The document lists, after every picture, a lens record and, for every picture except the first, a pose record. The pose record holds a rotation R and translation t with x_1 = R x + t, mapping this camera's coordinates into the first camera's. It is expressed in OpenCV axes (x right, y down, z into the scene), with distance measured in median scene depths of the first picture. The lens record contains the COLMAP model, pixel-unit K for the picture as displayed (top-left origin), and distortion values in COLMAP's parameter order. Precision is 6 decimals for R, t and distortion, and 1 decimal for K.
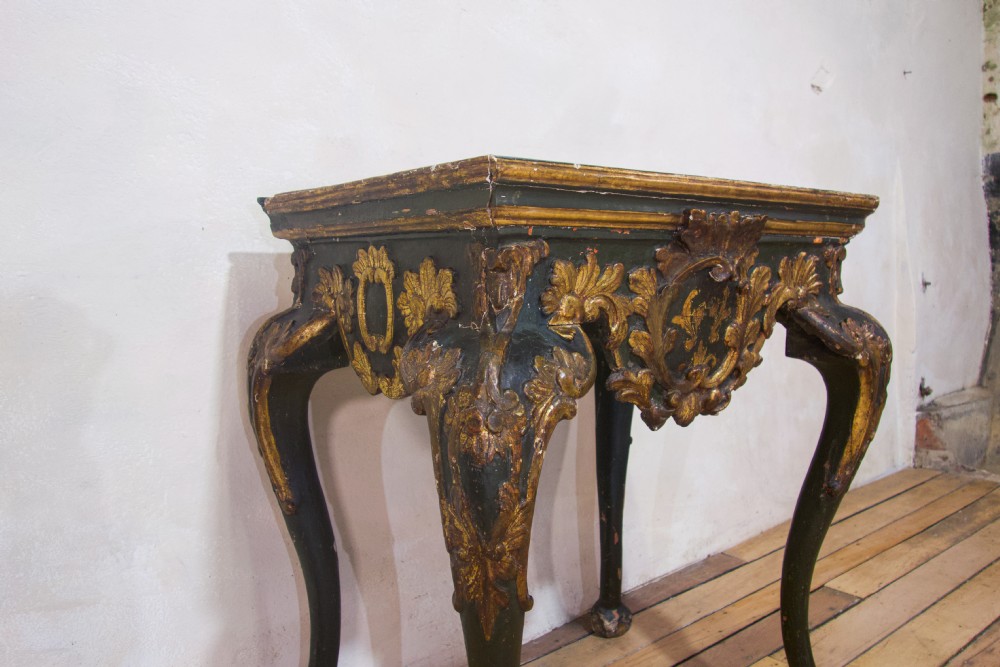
lens RADIAL K [[799.6, 0, 496.8], [0, 799.6, 345.9], [0, 0, 1]] dist [0.009531, 0.002325]
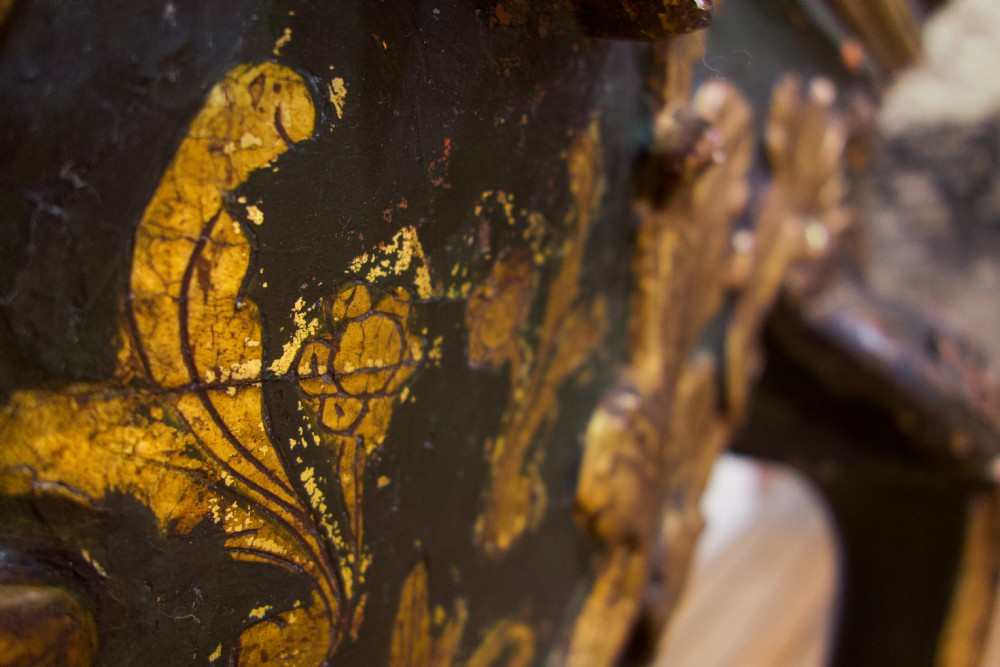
lens RADIAL K [[771.0, 0, 500.8], [0, 771.0, 338.1], [0, 0, 1]] dist [0.012849, 0.001530]
pose [[0.962790, -0.042336, 0.266914, 0.255092], [0.053118, 0.998033, -0.033302, -0.039233], [-0.264979, 0.046241, 0.963145, 0.944713]]
